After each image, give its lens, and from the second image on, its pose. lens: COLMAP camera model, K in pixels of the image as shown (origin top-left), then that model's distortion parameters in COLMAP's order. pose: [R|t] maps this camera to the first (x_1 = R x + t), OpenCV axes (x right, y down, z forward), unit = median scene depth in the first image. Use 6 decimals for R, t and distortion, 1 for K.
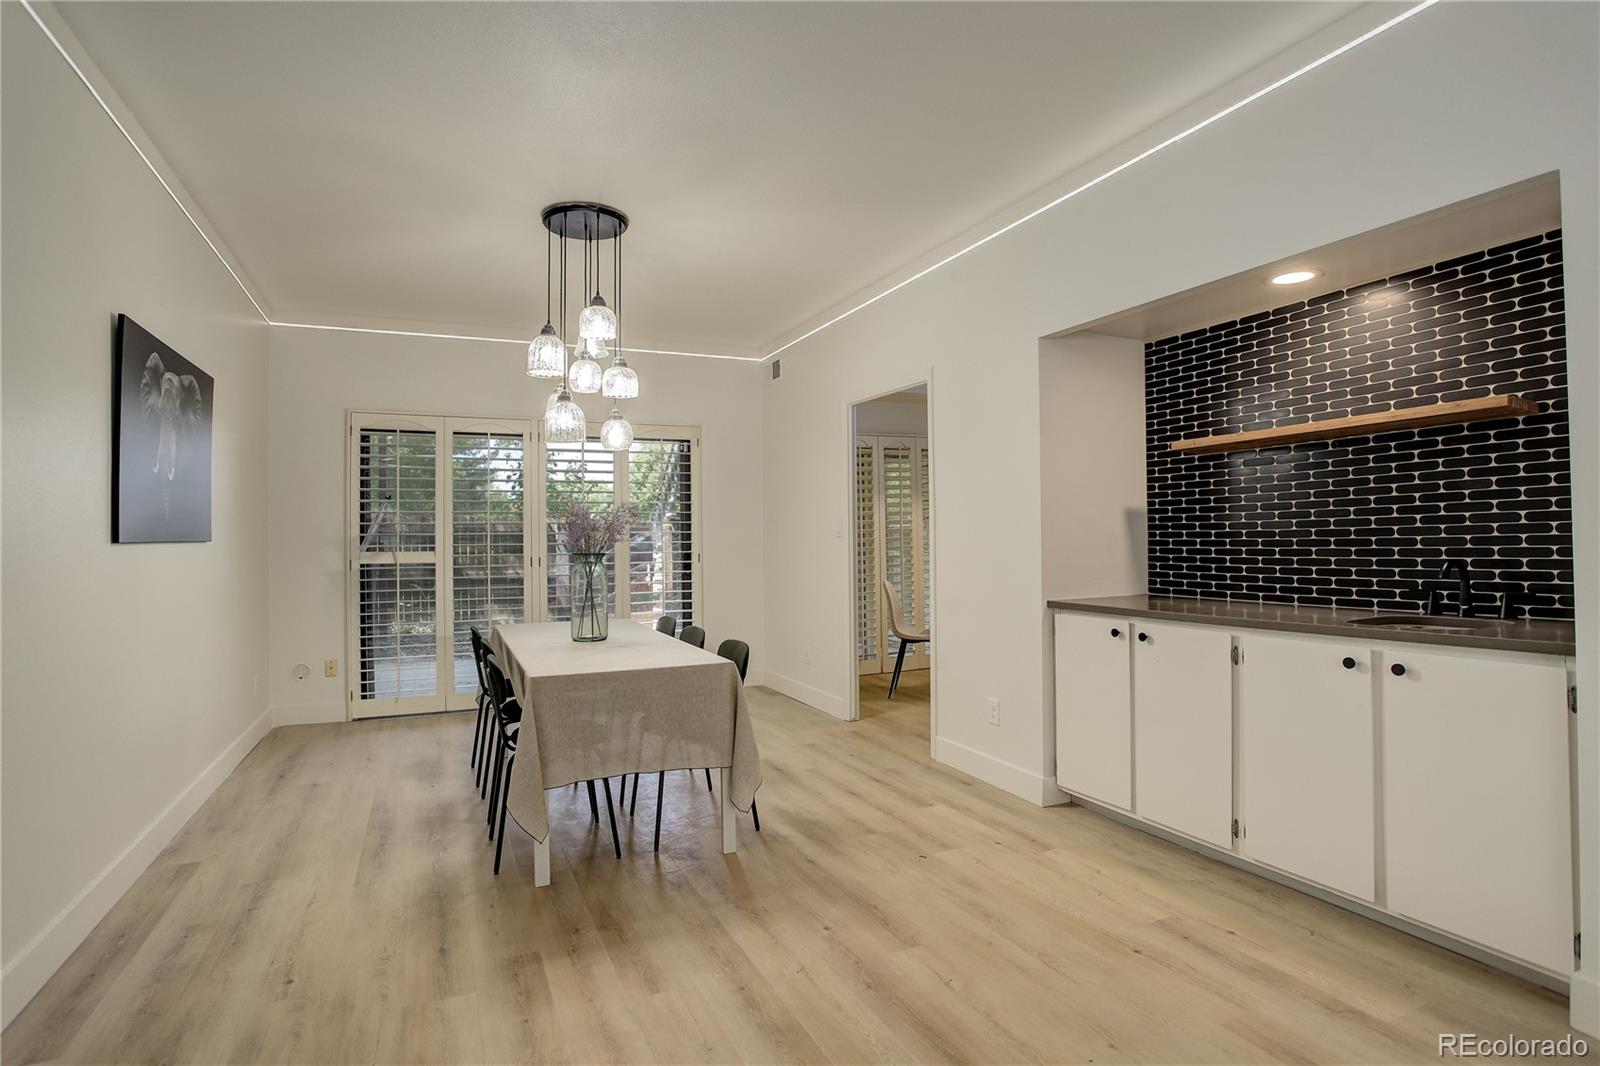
lens RADIAL K [[786.0, 0, 789.0], [0, 786.0, 530.3], [0, 0, 1]] dist [-0.071950, 0.031830]
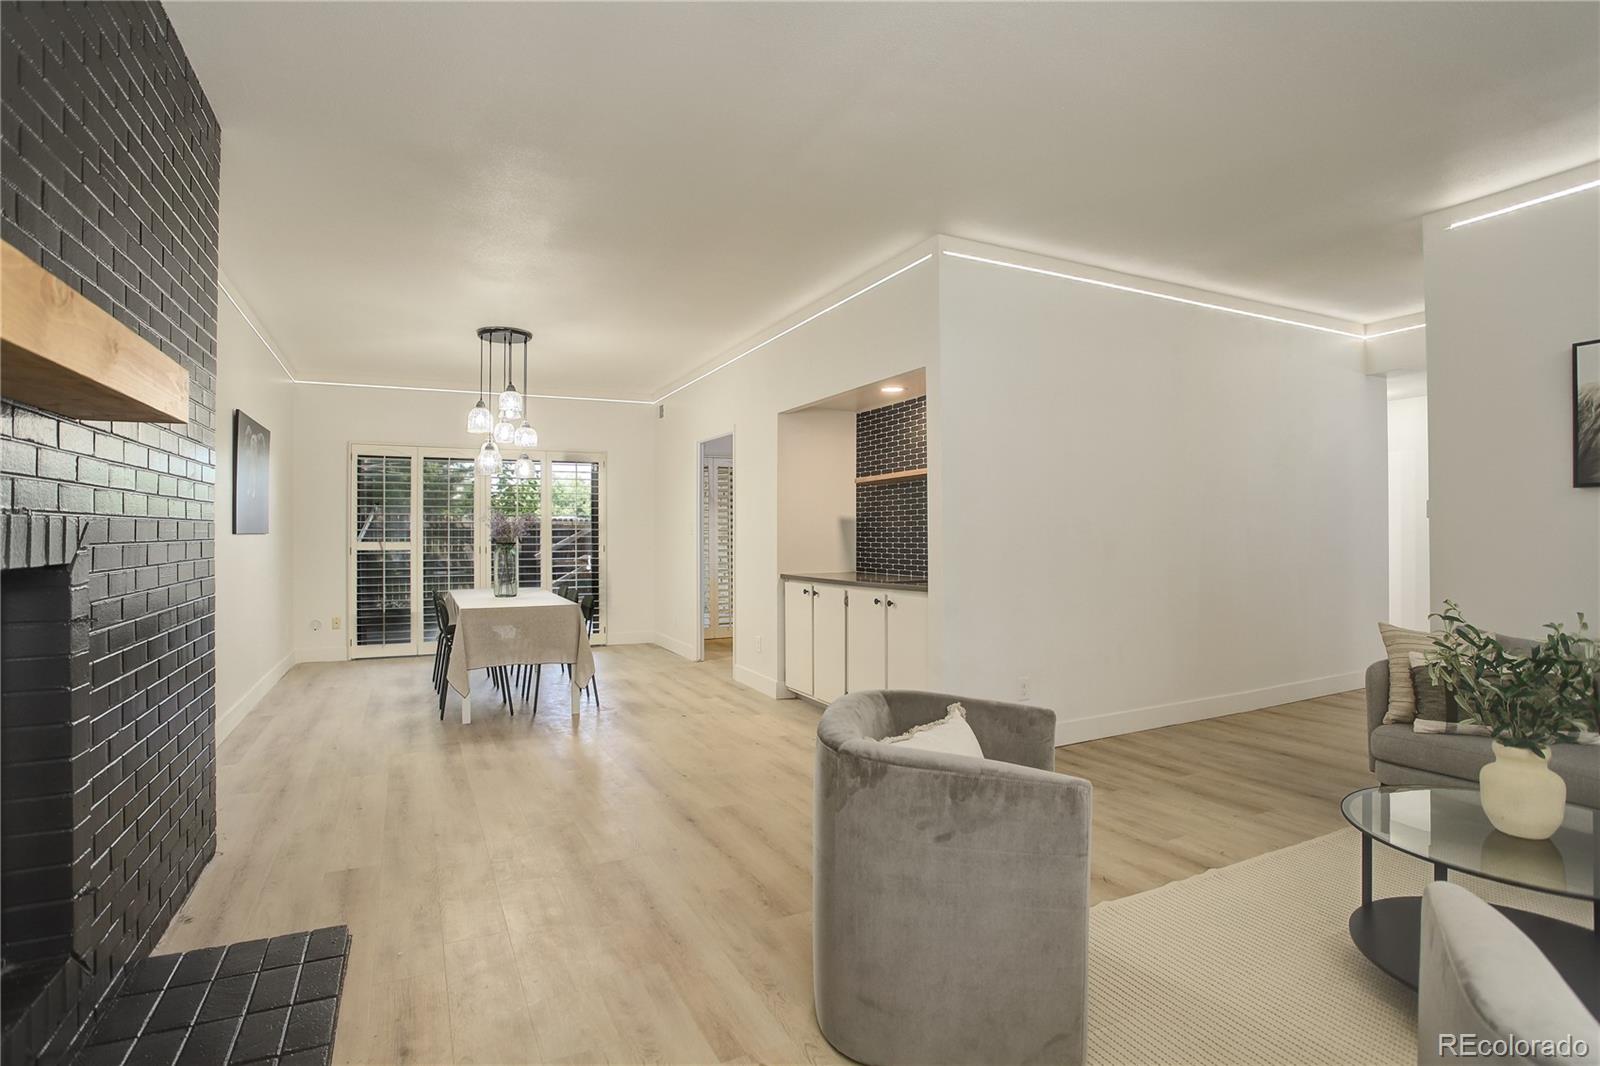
lens RADIAL K [[822.4, 0, 800.0], [0, 822.4, 533.0], [0, 0, 1]] dist [-0.072240, 0.038665]
pose [[0.999808, 0.008803, 0.017481, 0.323671], [-0.008924, 0.999937, 0.006849, -0.007849], [-0.017420, -0.007004, 0.999824, -0.696549]]
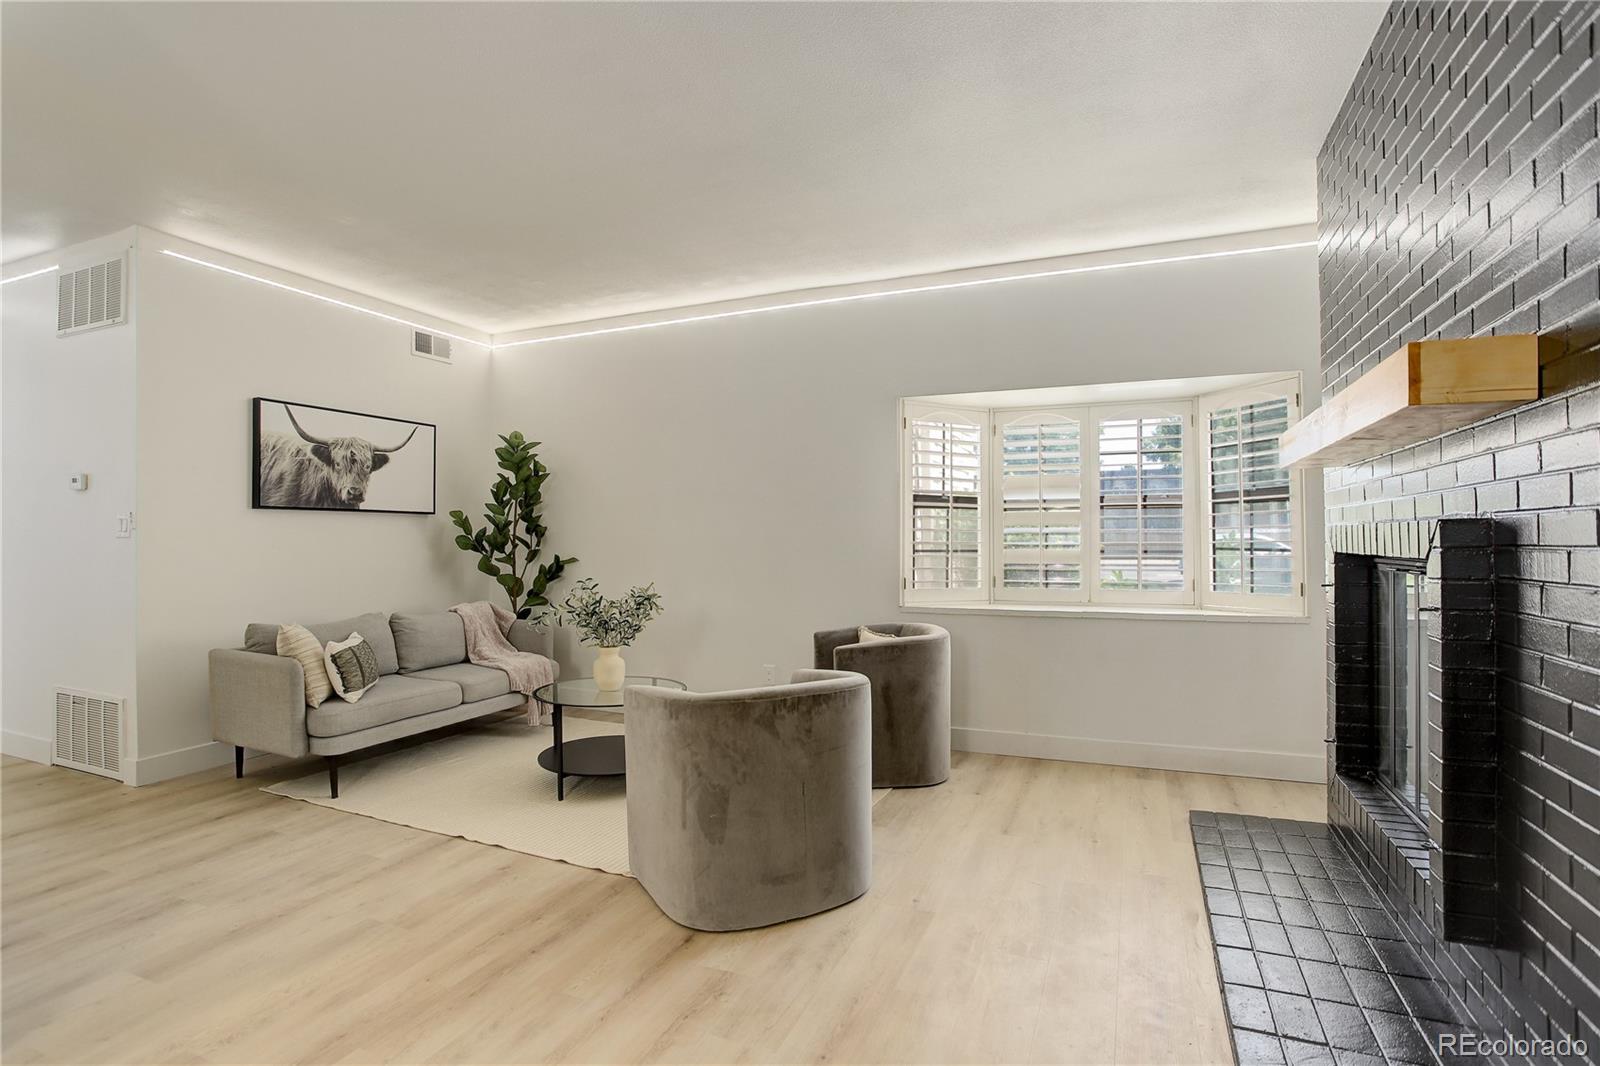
lens RADIAL K [[786.0, 0, 789.0], [0, 786.0, 530.3], [0, 0, 1]] dist [-0.071950, 0.031830]
pose [[-0.654861, 0.022748, 0.755407, -0.136504], [0.010238, 0.999722, -0.021229, 0.002064], [-0.755680, -0.006168, -0.654912, 0.316649]]
